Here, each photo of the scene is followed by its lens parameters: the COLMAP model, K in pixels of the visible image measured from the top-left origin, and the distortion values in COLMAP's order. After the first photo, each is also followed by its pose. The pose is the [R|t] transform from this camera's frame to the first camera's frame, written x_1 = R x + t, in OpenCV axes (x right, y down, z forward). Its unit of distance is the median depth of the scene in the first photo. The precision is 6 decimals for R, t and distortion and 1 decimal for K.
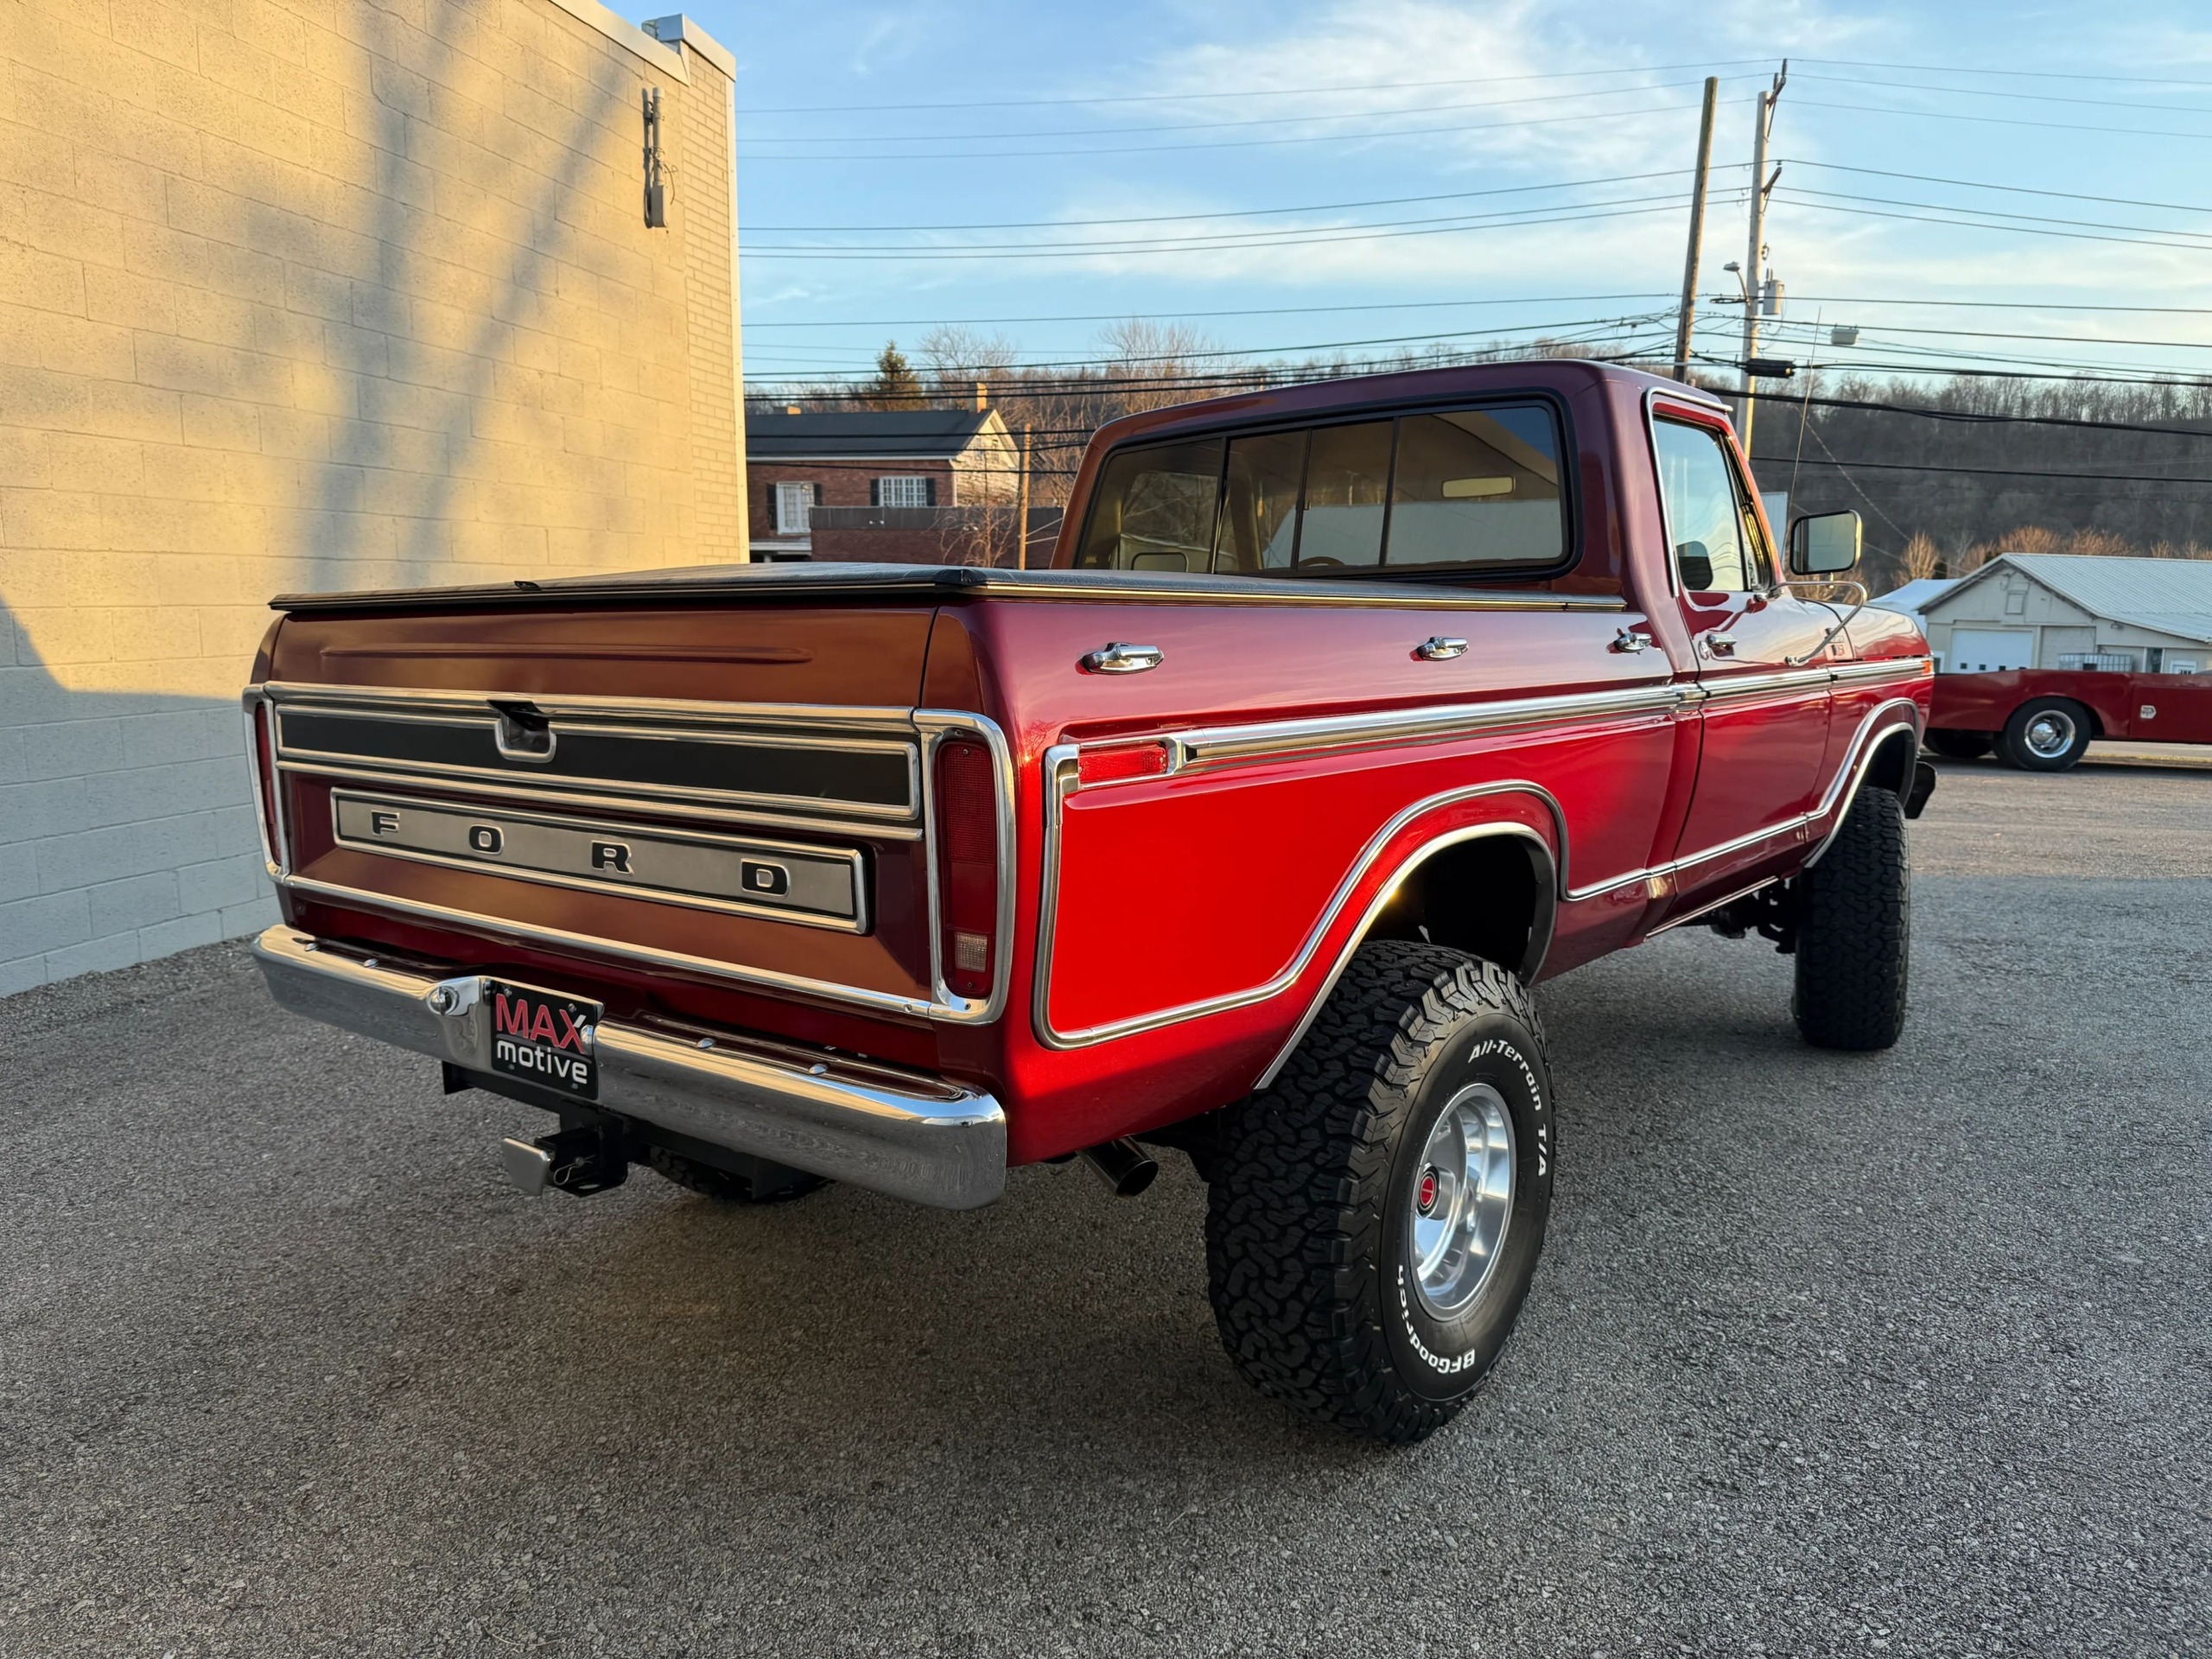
lens RADIAL K [[1555.8, 0, 1129.5], [0, 1555.8, 840.0], [0, 0, 1]] dist [0.056355, -0.072371]
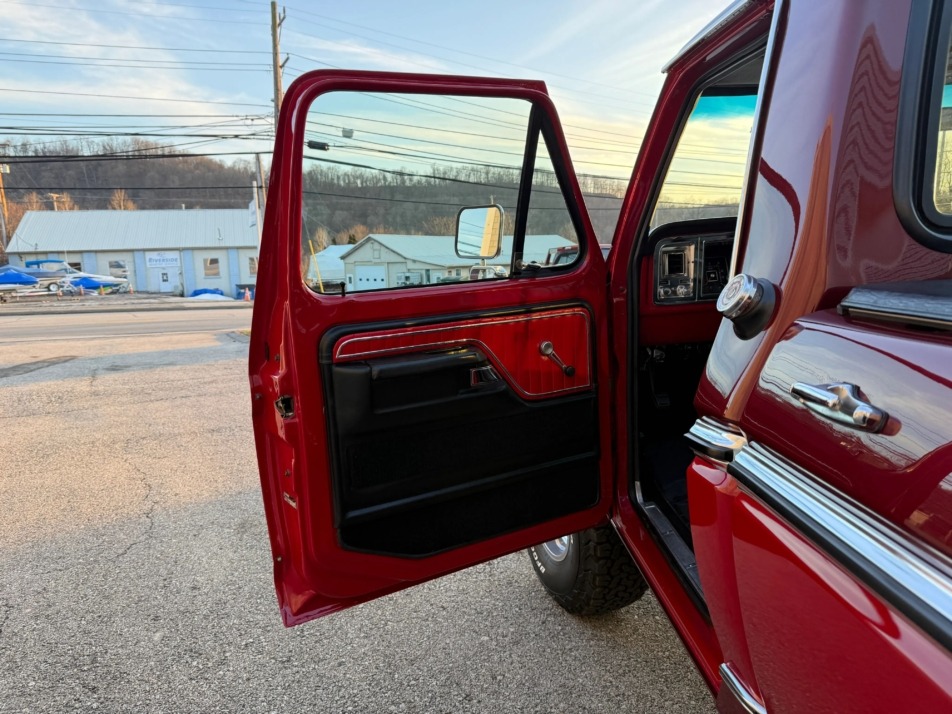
lens RADIAL K [[669.6, 0, 464.4], [0, 669.6, 363.2], [0, 0, 1]] dist [0.056355, -0.072371]
pose [[0.774096, -0.130791, 0.619411, -0.033470], [0.127361, 0.990595, 0.050002, -0.019262], [-0.620125, 0.040182, 0.783473, 0.118619]]
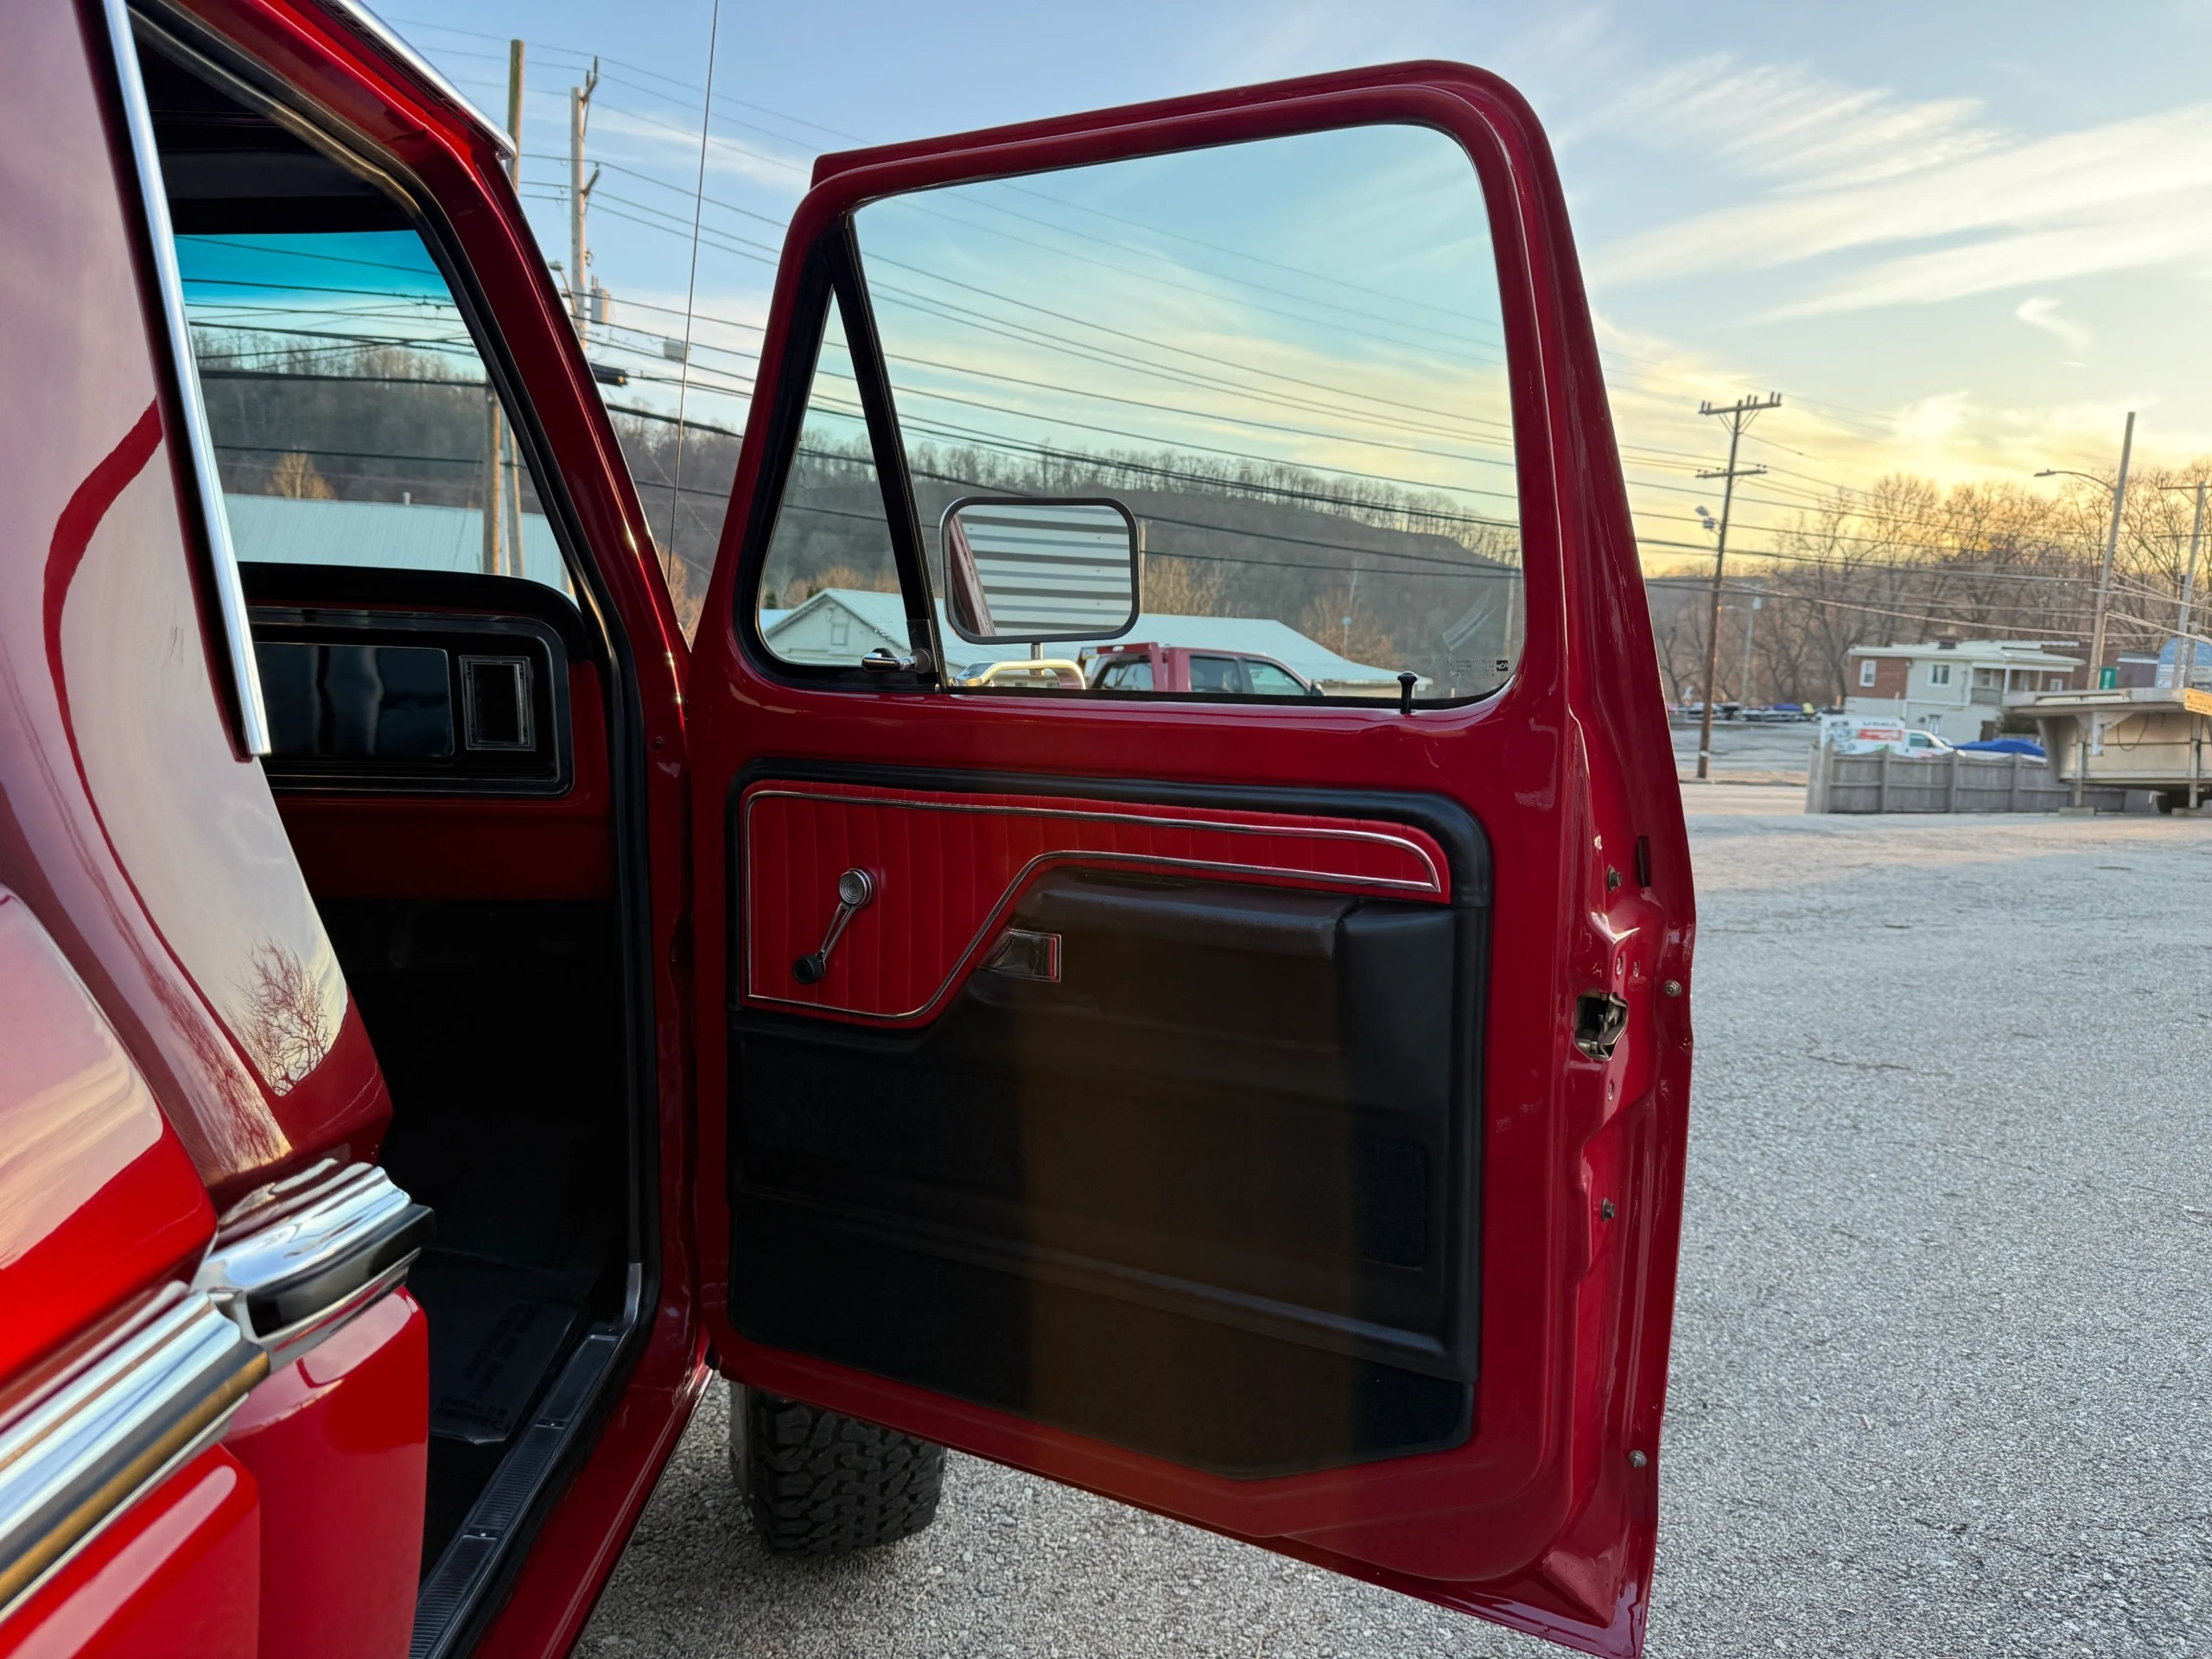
lens RADIAL K [[1555.8, 0, 1101.1], [0, 1555.8, 835.8], [0, 0, 1]] dist [0.056355, -0.072371]
pose [[0.777219, -0.053120, 0.626984, 0.031325], [0.061978, 0.998048, 0.007730, -0.014260], [-0.626170, 0.032852, 0.778994, 0.079091]]
